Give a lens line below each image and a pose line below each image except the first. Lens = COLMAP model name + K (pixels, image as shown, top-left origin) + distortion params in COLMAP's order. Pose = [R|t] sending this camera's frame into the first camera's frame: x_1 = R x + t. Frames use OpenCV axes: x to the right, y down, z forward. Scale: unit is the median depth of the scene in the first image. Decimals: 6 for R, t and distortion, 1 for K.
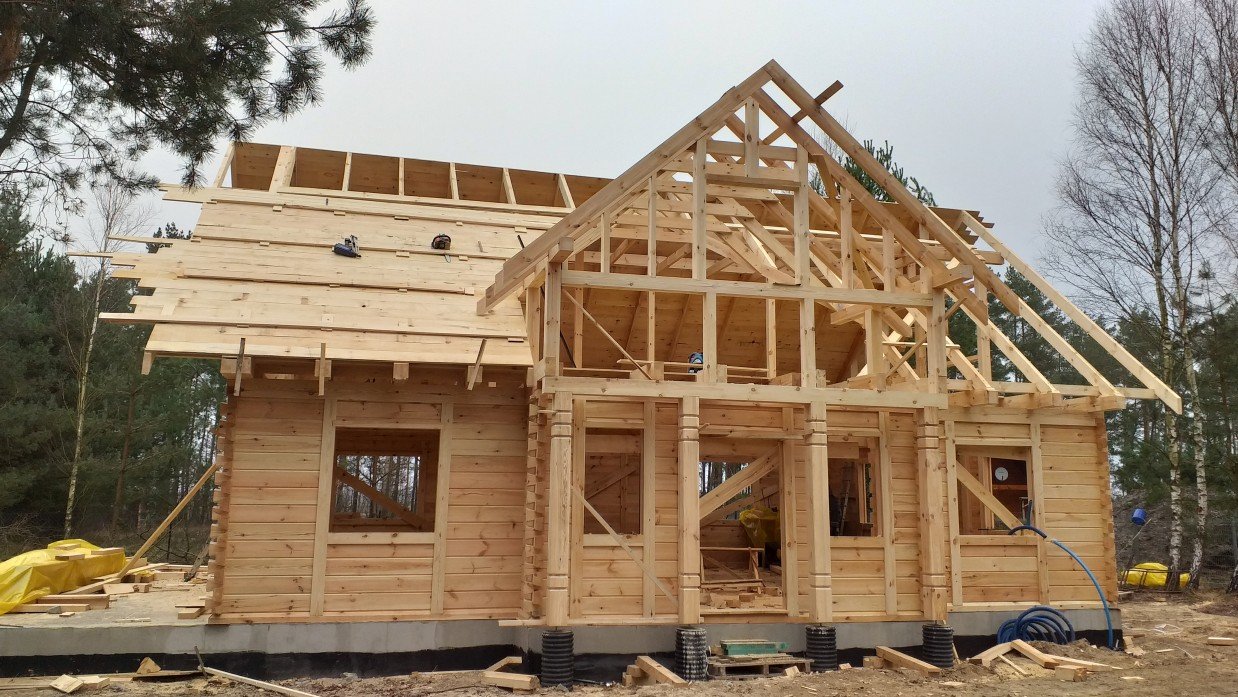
lens RADIAL K [[977.1, 0, 617.4], [0, 977.1, 321.0], [0, 0, 1]] dist [0.091728, -0.142949]
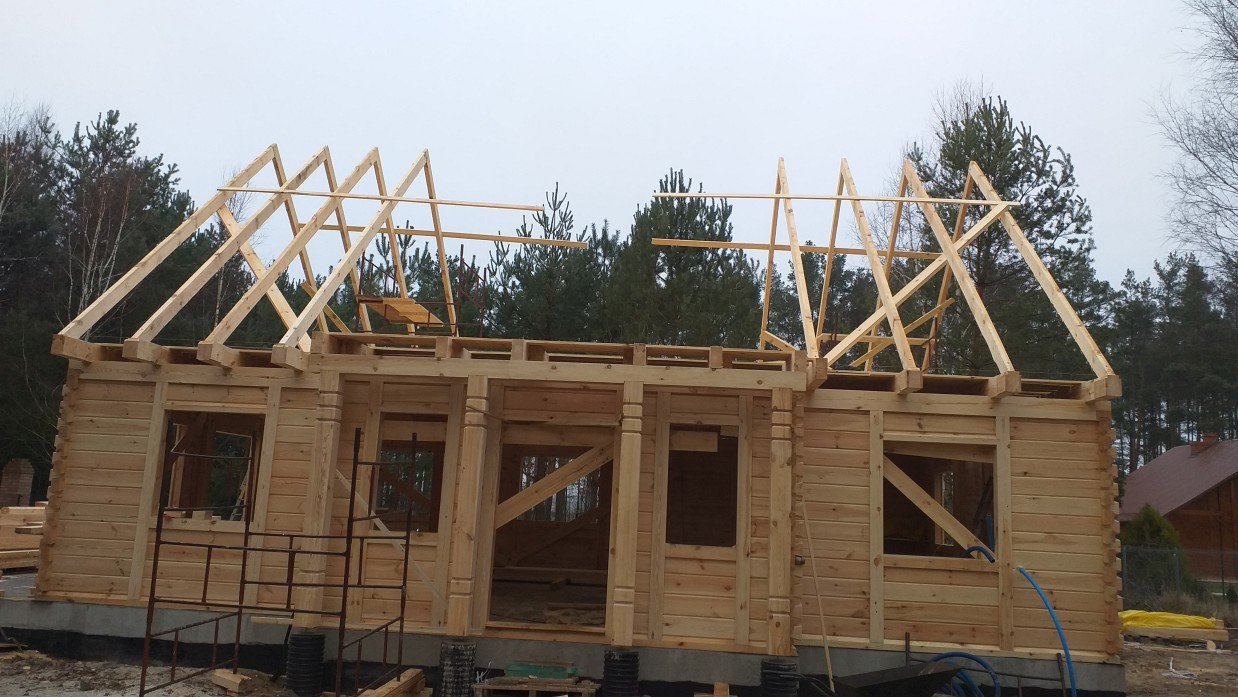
lens RADIAL K [[975.7, 0, 620.5], [0, 975.7, 321.2], [0, 0, 1]] dist [0.065451, -0.096345]
pose [[0.950632, -0.023587, -0.309423, 0.453534], [0.018459, 0.999640, -0.019489, 0.046460], [0.309772, 0.012815, 0.950725, 0.203140]]
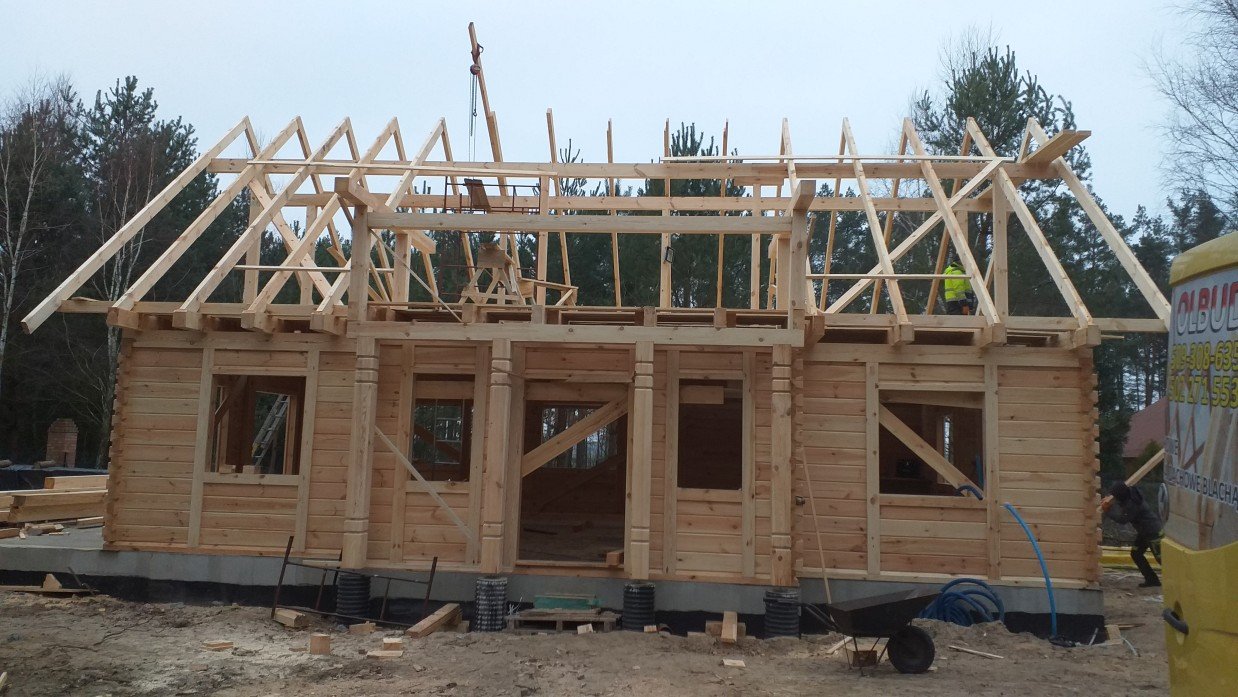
lens RADIAL K [[972.7, 0, 619.6], [0, 972.7, 325.2], [0, 0, 1]] dist [0.092704, -0.151246]
pose [[0.944941, -0.025459, -0.326250, 0.477657], [0.040089, 0.998466, 0.038195, 0.031643], [0.324777, -0.049171, 0.944512, 0.140236]]
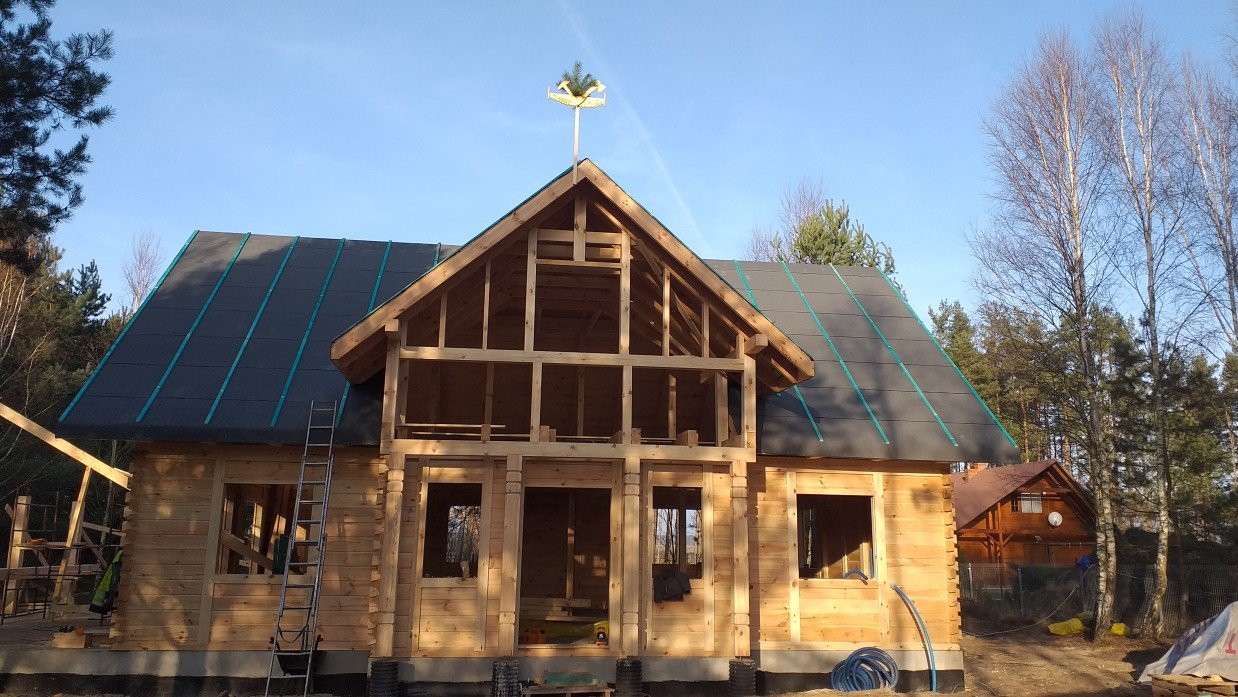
lens RADIAL K [[971.6, 0, 621.1], [0, 971.6, 322.9], [0, 0, 1]] dist [0.122557, -0.229044]
pose [[0.993398, -0.022590, -0.112471, 0.321066], [0.018032, 0.998981, -0.041380, -0.026209], [0.113291, 0.039079, 0.992793, -0.121536]]
